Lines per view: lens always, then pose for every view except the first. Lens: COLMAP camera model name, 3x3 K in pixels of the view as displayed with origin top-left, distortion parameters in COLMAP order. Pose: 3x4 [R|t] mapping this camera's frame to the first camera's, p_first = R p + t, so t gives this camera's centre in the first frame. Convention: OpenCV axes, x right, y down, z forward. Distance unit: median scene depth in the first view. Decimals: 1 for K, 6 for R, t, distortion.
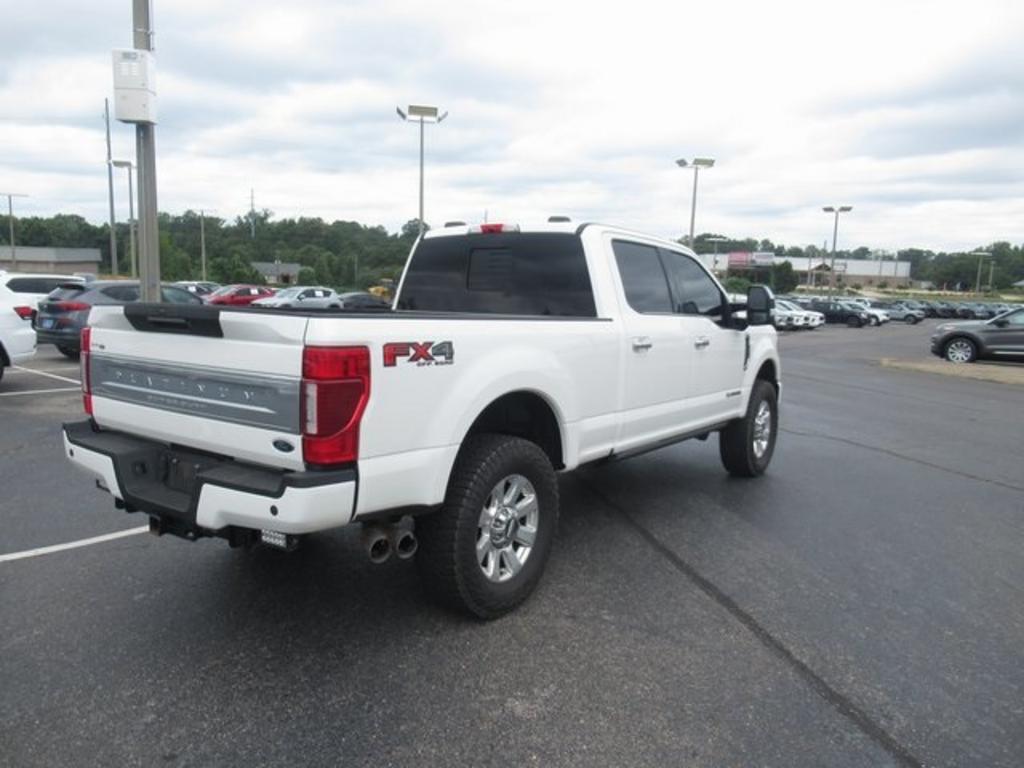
lens RADIAL K [[795.9, 0, 518.4], [0, 795.9, 369.2], [0, 0, 1]] dist [0.088930, -0.134151]
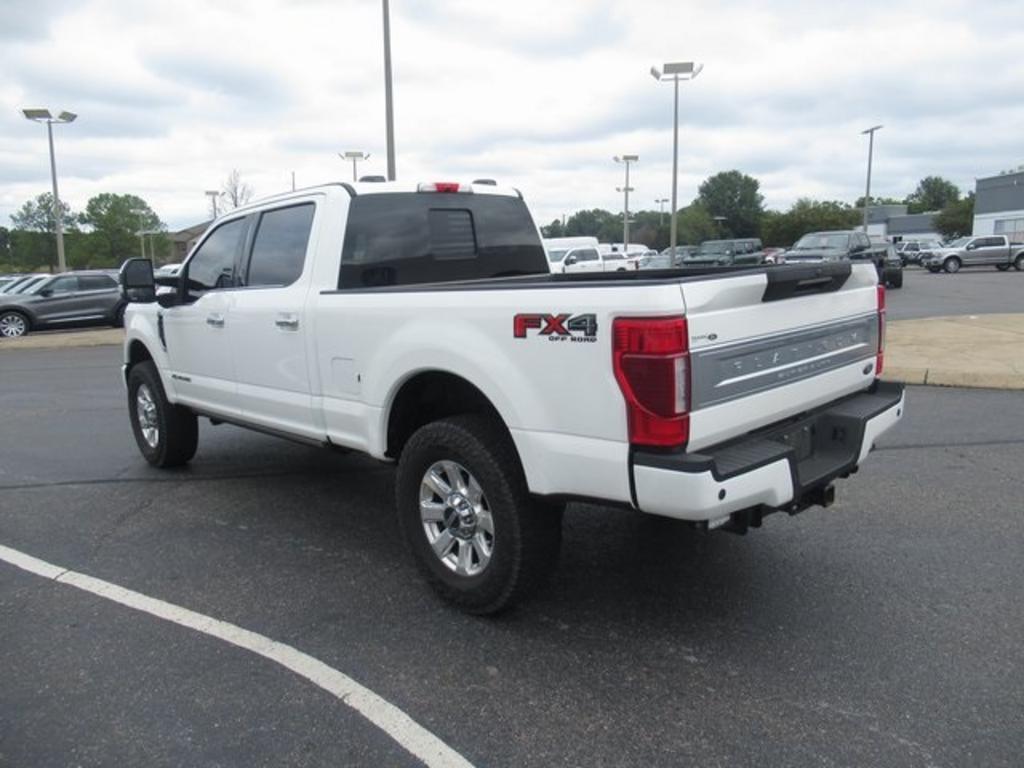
lens RADIAL K [[780.6, 0, 534.3], [0, 780.6, 351.7], [0, 0, 1]] dist [-0.004272, -0.009198]
pose [[0.139029, -0.155906, 0.977939, -0.288826], [0.140087, 0.980695, 0.136430, -0.031463], [-0.980330, 0.118029, 0.158186, 0.246328]]
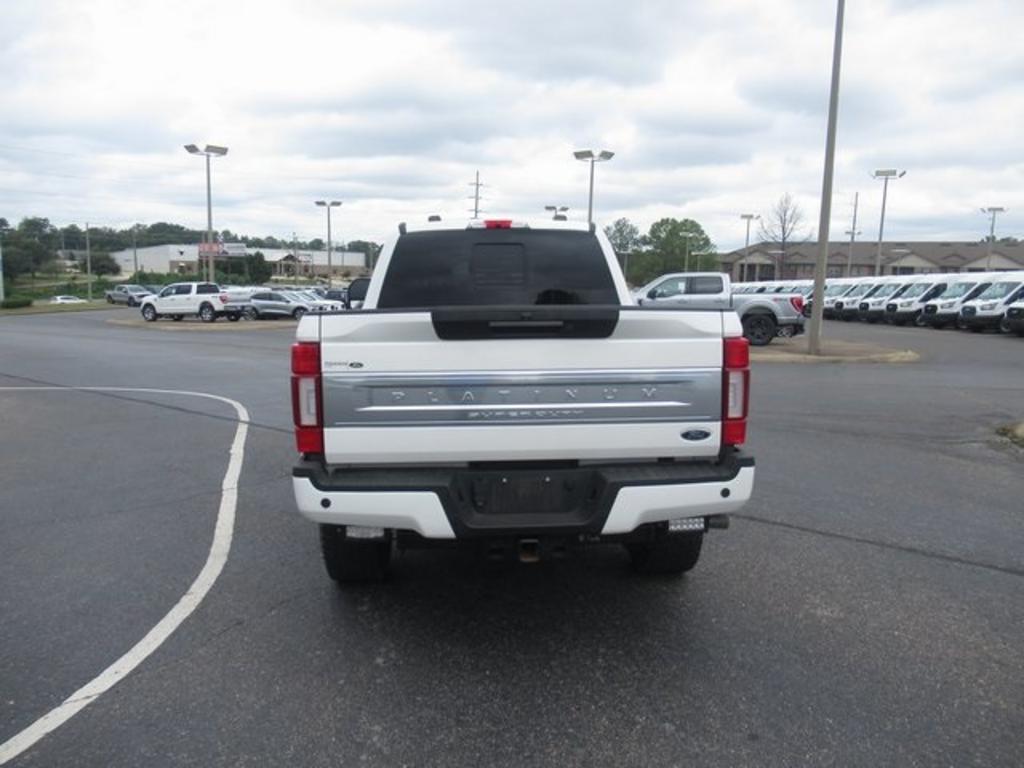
lens RADIAL K [[801.8, 0, 535.7], [0, 801.8, 347.1], [0, 0, 1]] dist [-0.014791, -0.002460]
pose [[0.755225, -0.077284, 0.650893, -0.212406], [0.086962, 0.996060, 0.017366, -0.010476], [-0.649671, 0.043488, 0.758971, 0.062504]]
